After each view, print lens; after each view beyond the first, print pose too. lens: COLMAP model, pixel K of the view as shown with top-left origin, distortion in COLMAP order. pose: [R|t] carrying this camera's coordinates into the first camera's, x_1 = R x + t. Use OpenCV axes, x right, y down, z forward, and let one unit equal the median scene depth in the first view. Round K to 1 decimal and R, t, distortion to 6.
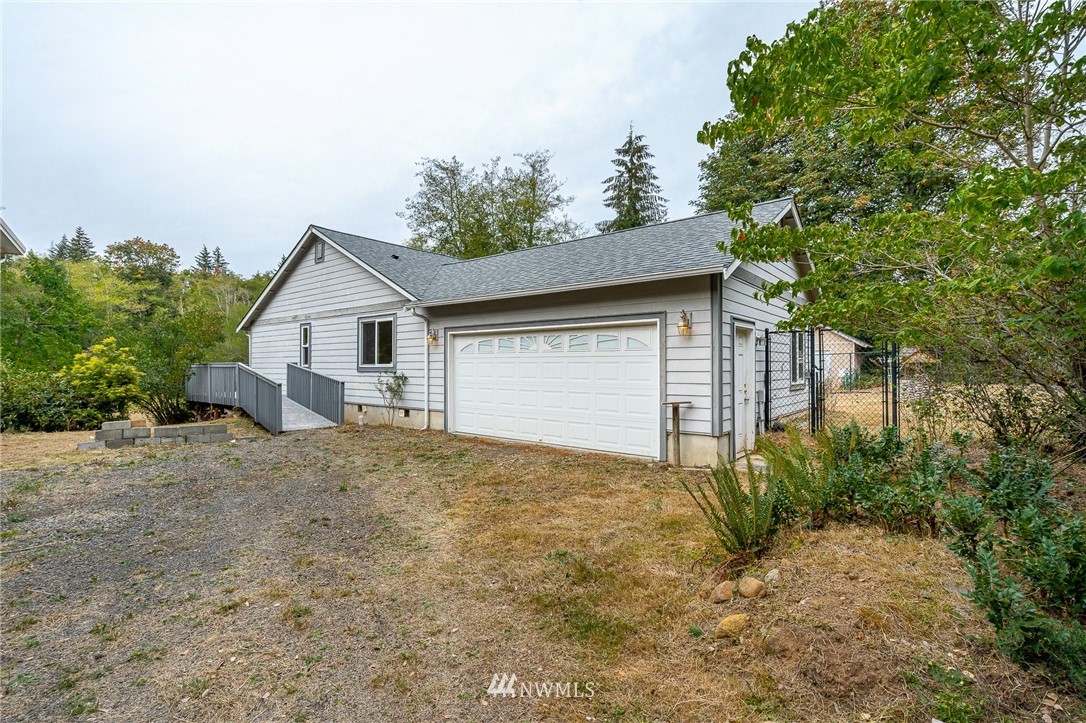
lens RADIAL K [[488.0, 0, 535.9], [0, 488.0, 361.1], [0, 0, 1]] dist [-0.010100, 0.000779]
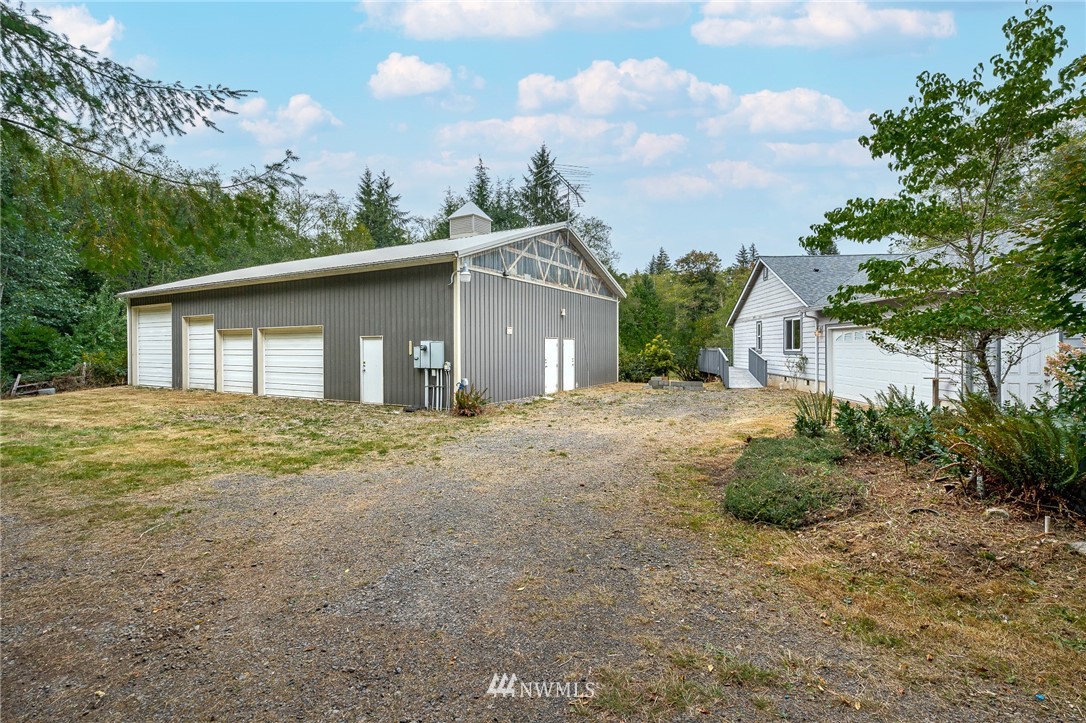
lens RADIAL K [[488.0, 0, 535.9], [0, 488.0, 361.1], [0, 0, 1]] dist [-0.010100, 0.000779]
pose [[0.528095, 0.020513, -0.848938, 0.454297], [0.012980, 0.999396, 0.032223, -0.012973], [0.849086, -0.028036, 0.527510, -0.388864]]
